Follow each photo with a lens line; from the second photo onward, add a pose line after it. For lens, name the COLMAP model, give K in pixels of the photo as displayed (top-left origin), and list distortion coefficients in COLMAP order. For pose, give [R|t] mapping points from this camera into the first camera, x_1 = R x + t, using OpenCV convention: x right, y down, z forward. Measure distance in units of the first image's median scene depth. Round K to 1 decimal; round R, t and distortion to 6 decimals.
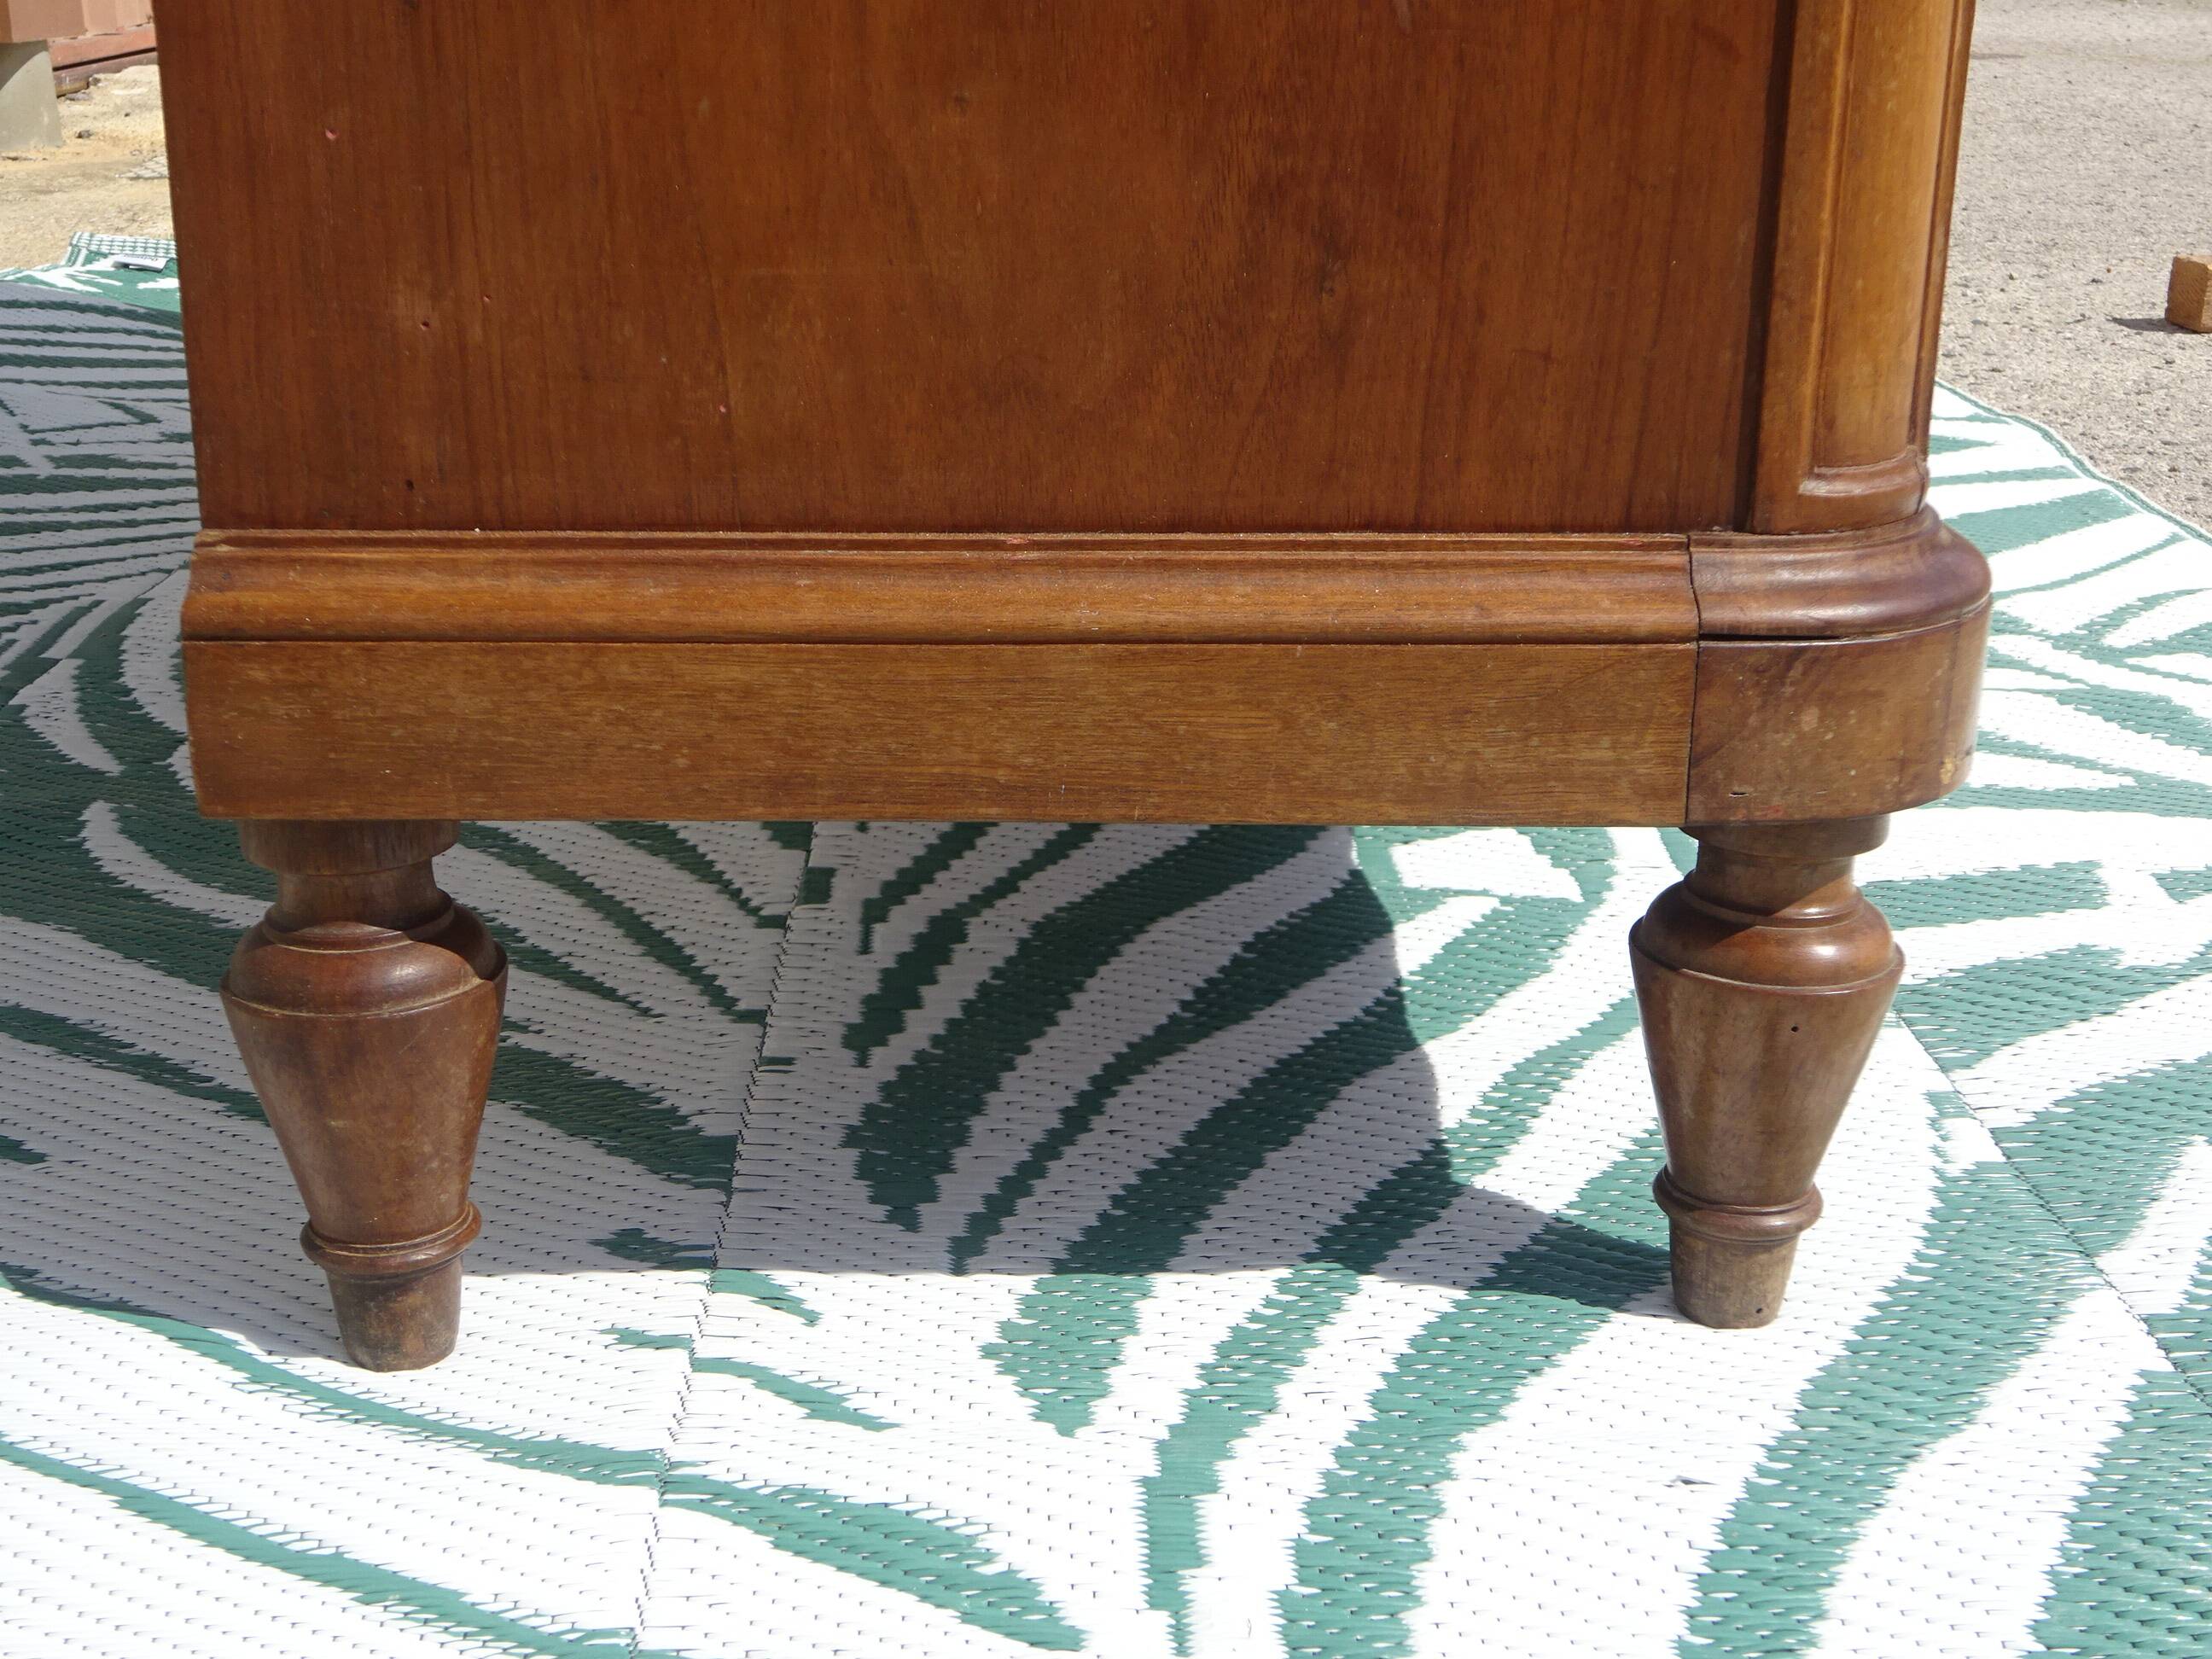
lens RADIAL K [[2851.3, 0, 1108.1], [0, 2851.3, 841.1], [0, 0, 1]] dist [0.026682, 0.071213]
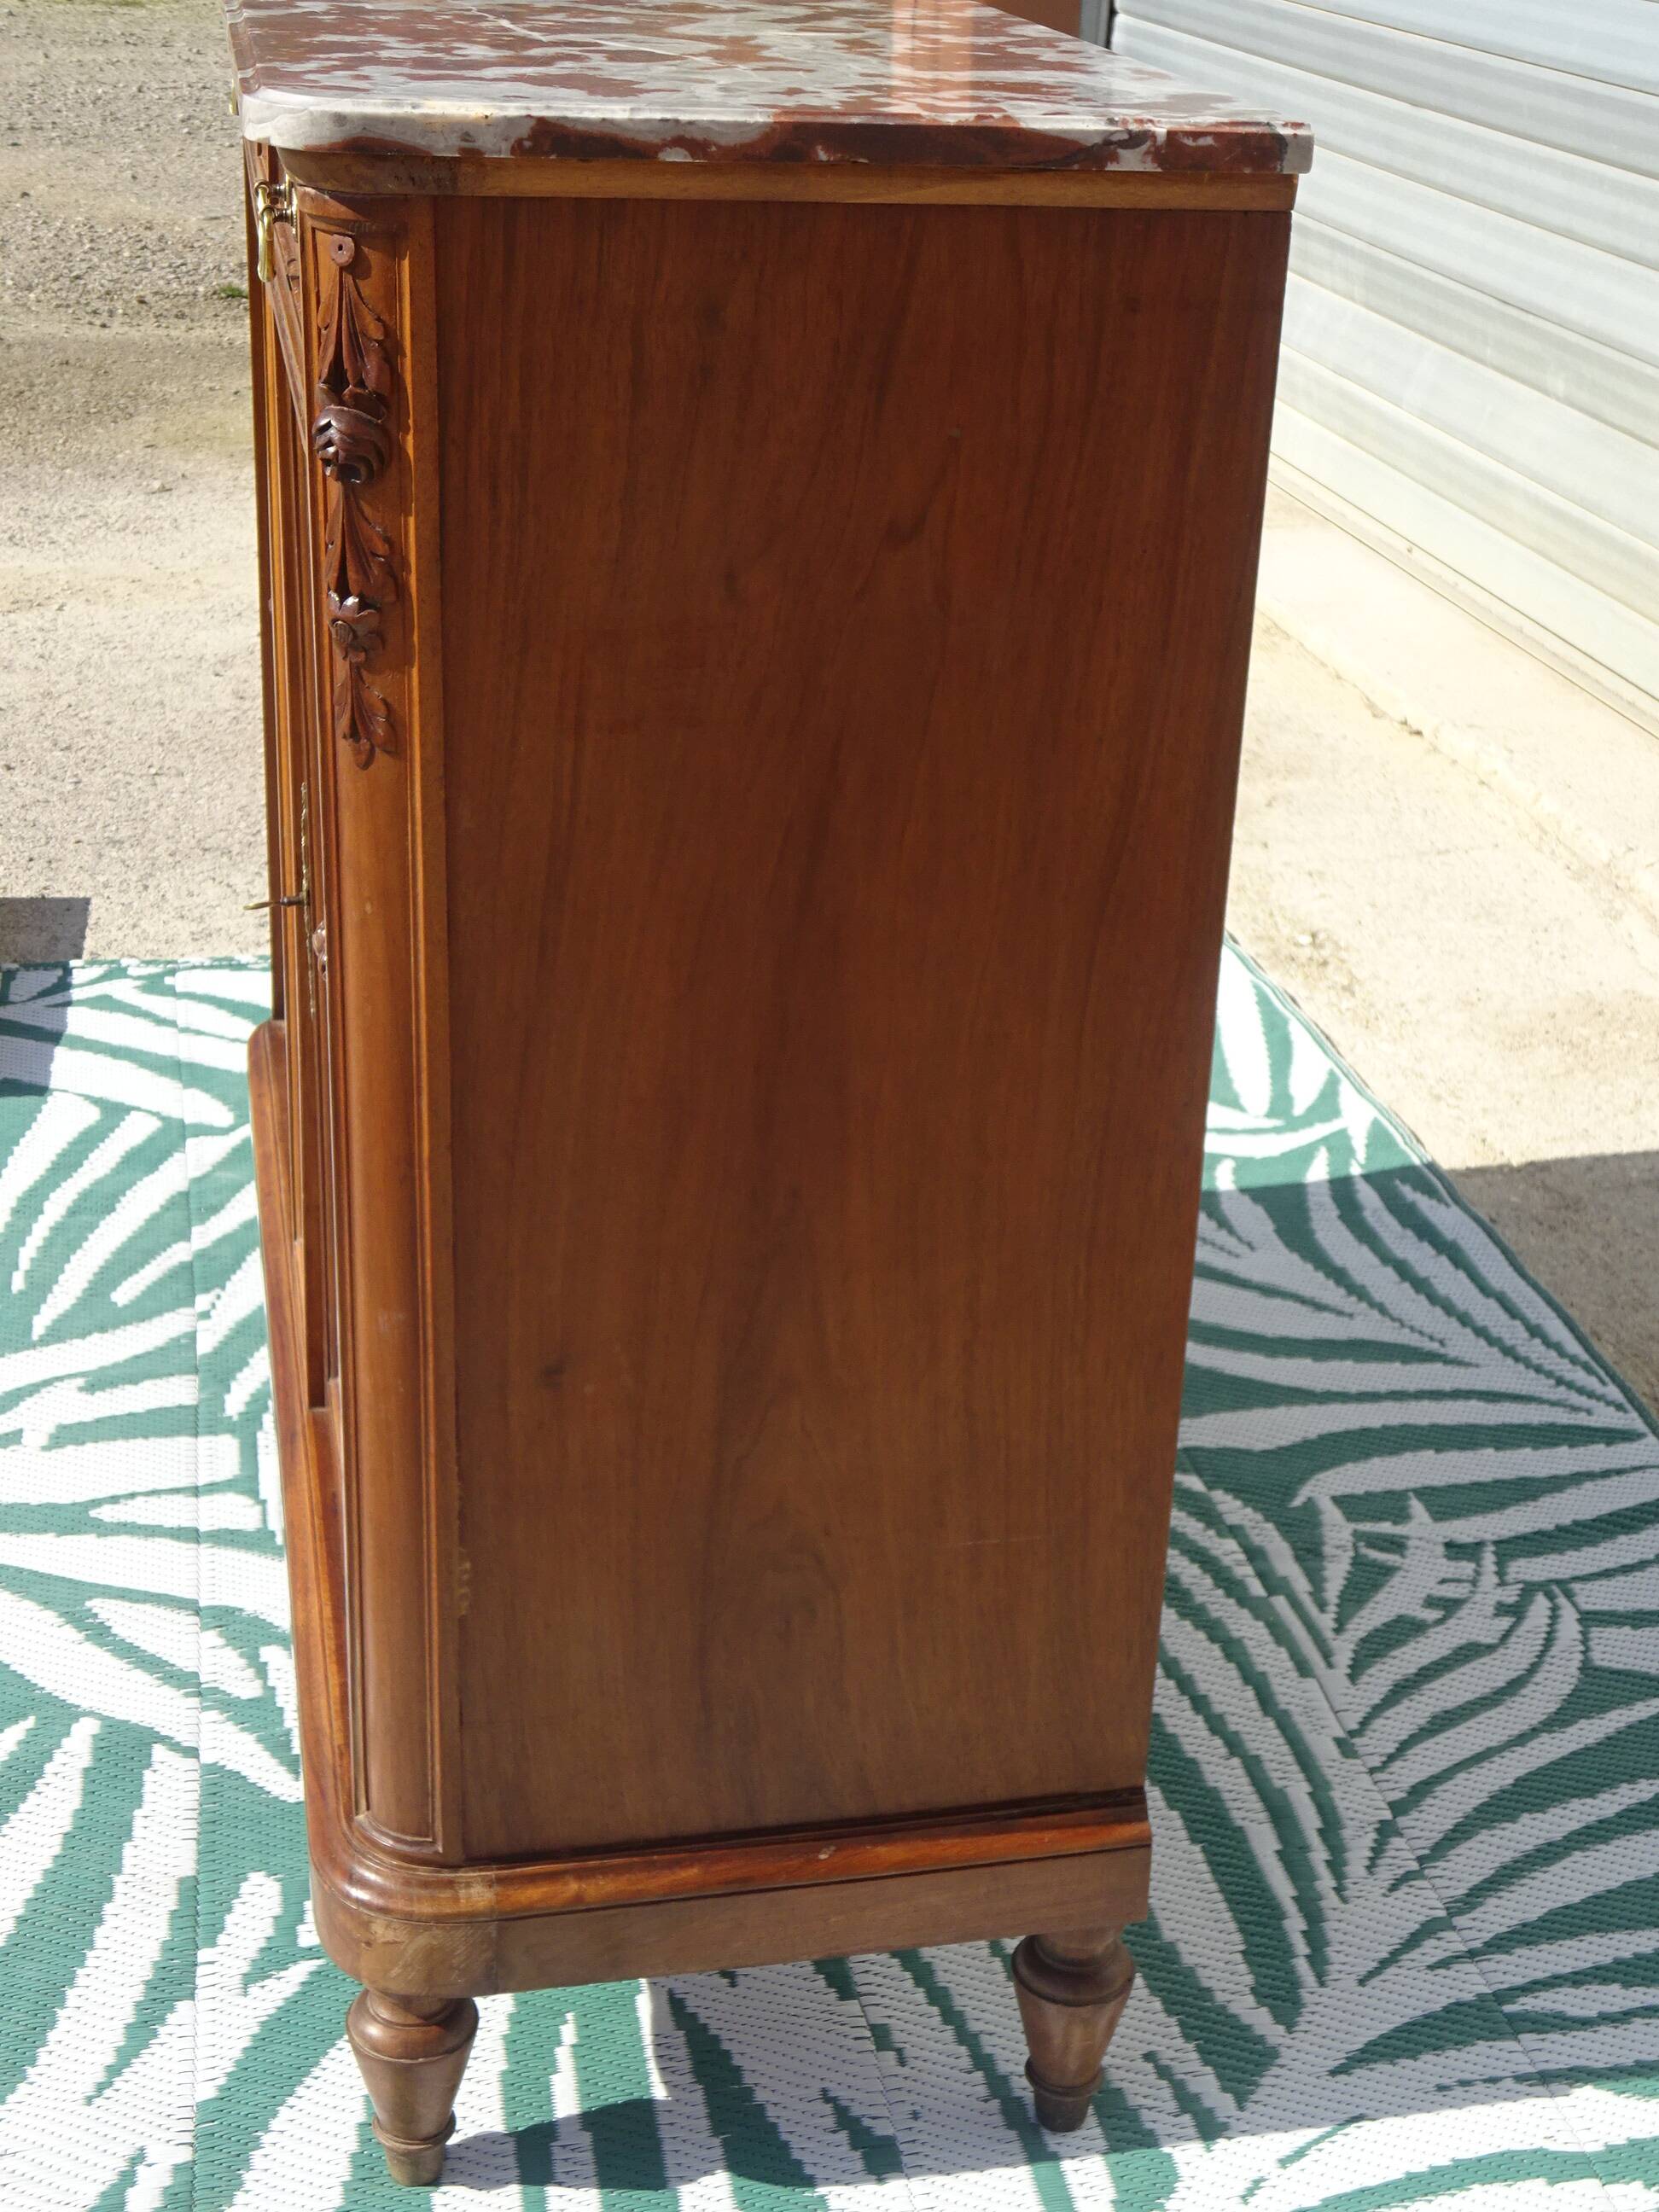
lens RADIAL K [[3104.7, 0, 829.5], [0, 3104.7, 1106.0], [0, 0, 1]] dist [-0.000805, -0.006950]
pose [[-0.983874, 0.016931, -0.178061, 0.275914], [-0.107758, 0.738457, 0.665635, -2.401965], [0.142761, 0.674088, -0.724724, 3.598033]]
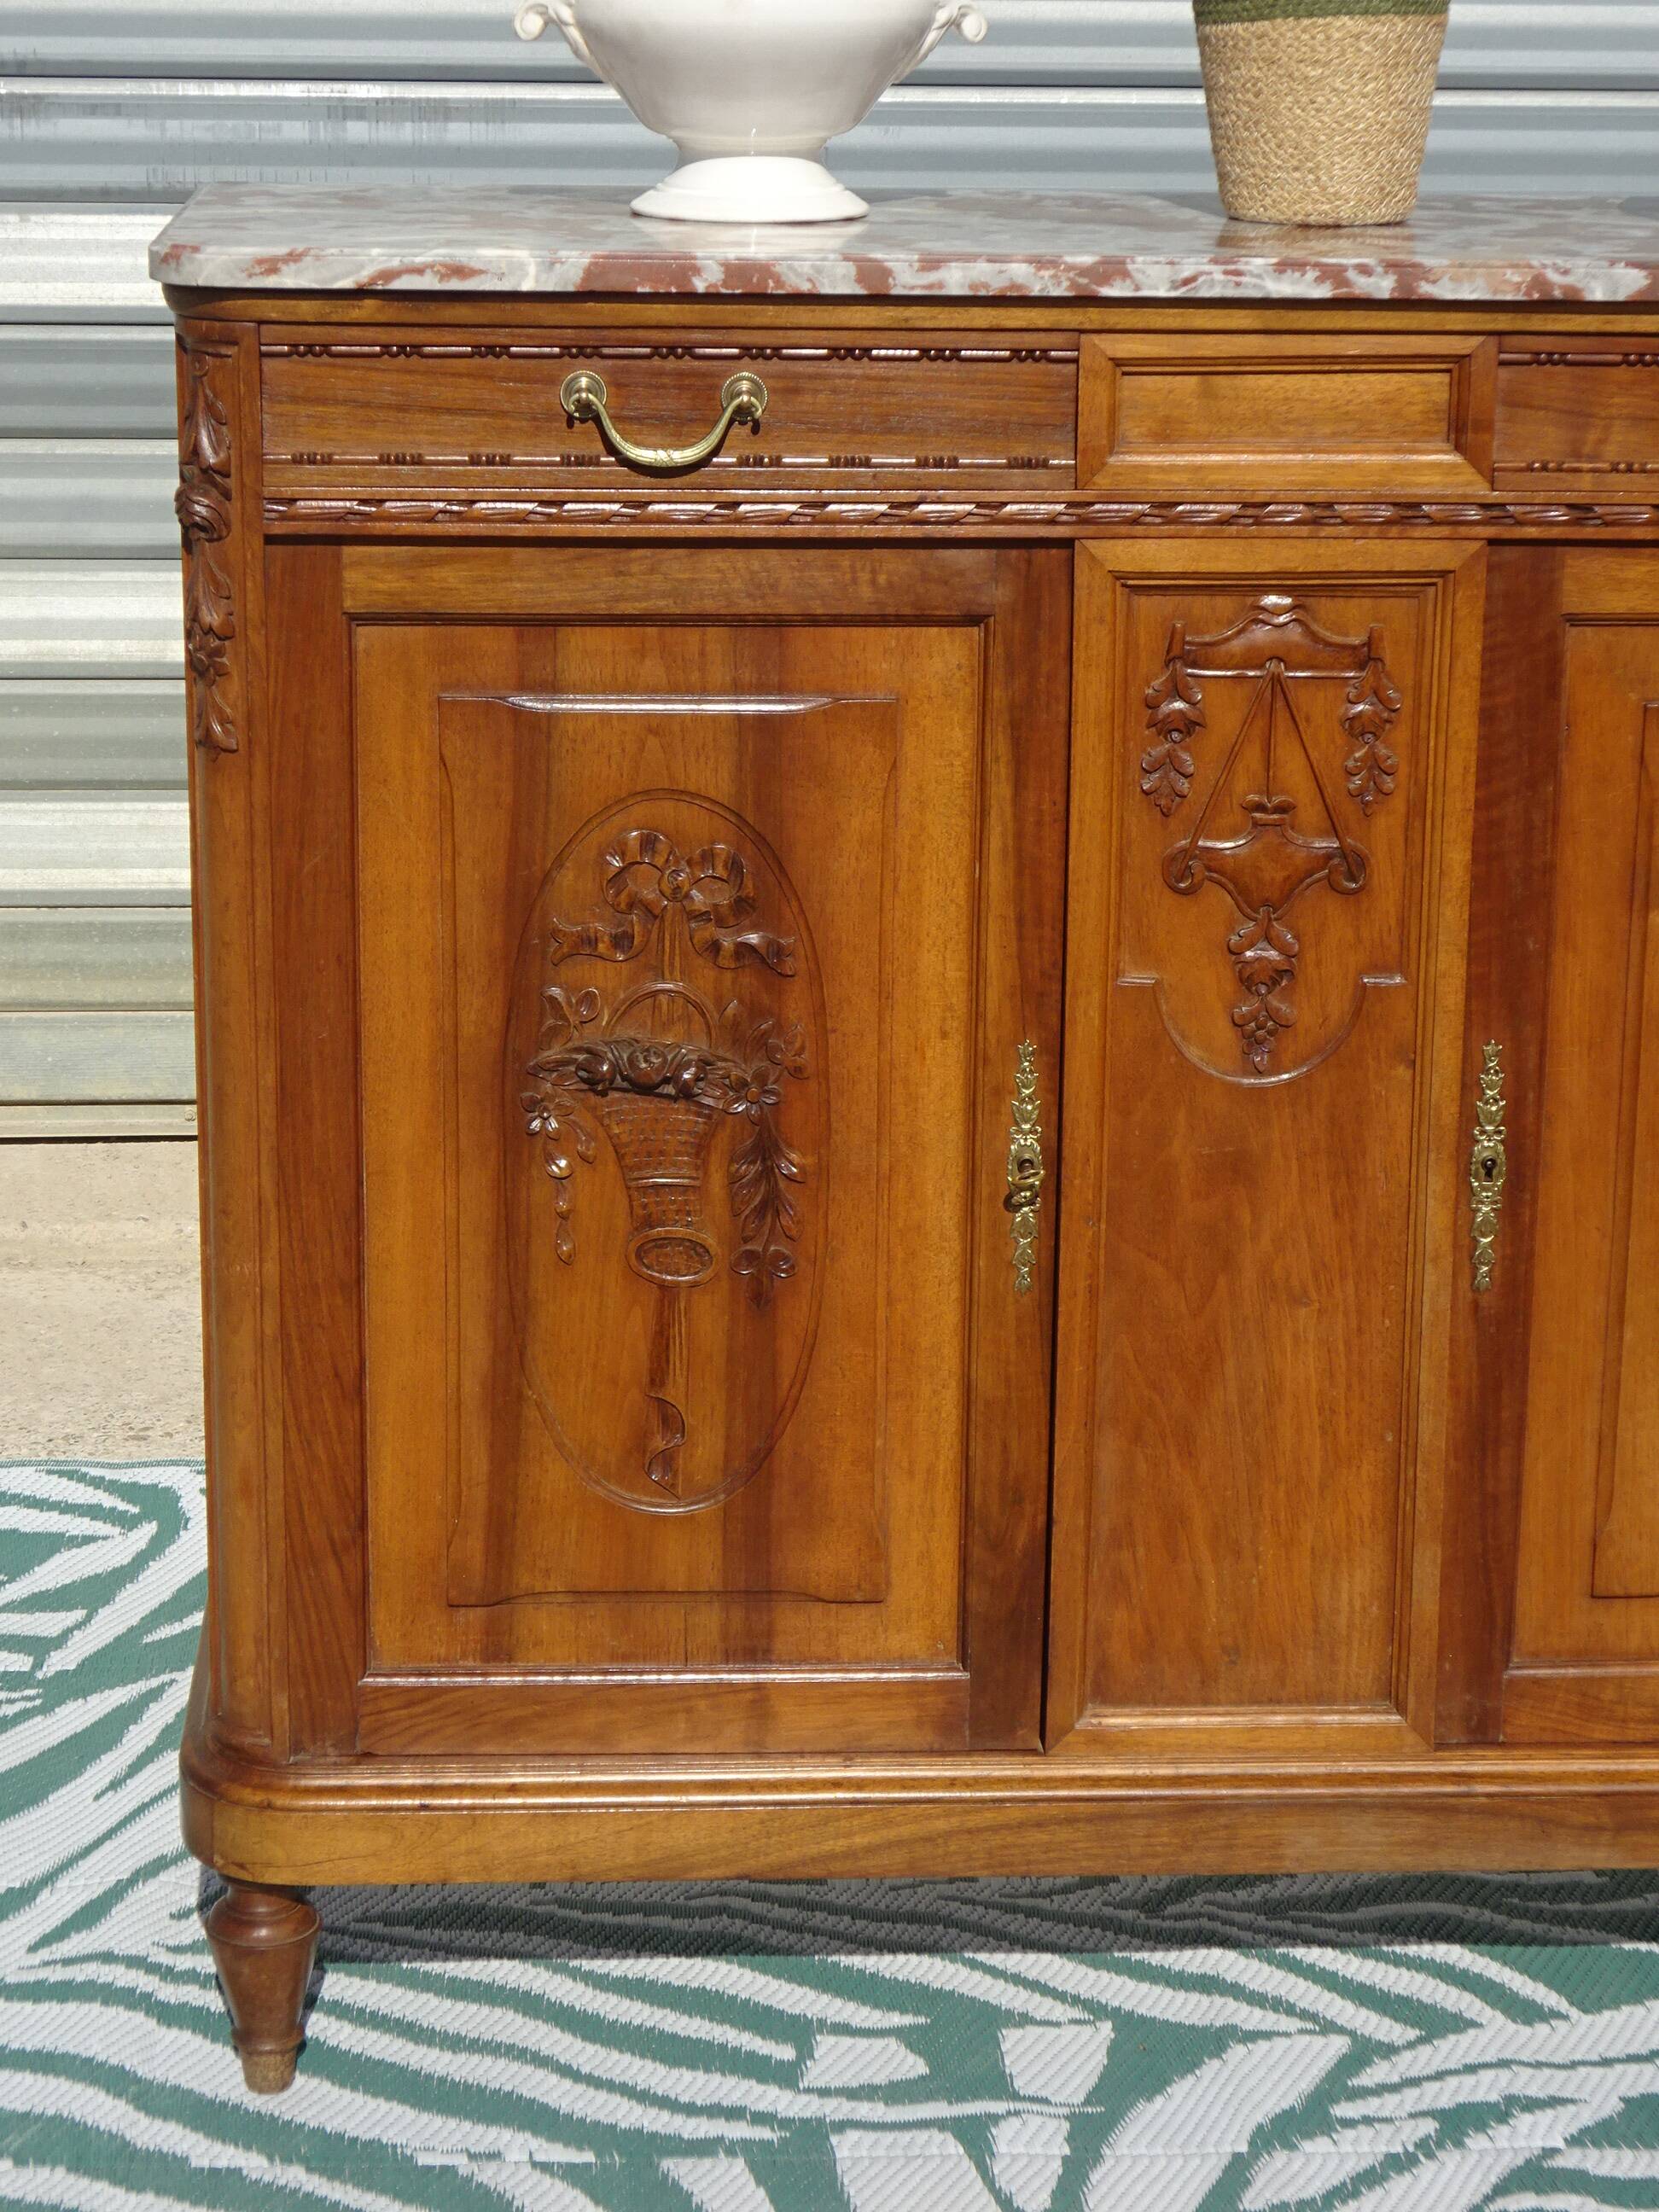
lens RADIAL K [[4771.3, 0, 829.5], [0, 4771.3, 1106.0], [0, 0, 1]] dist [0.026545, -0.203522]
pose [[0.029309, 0.251718, -0.967357, 3.675326], [-0.332981, 0.914955, 0.227994, -1.540196], [0.942478, 0.315429, 0.110633, 0.781039]]
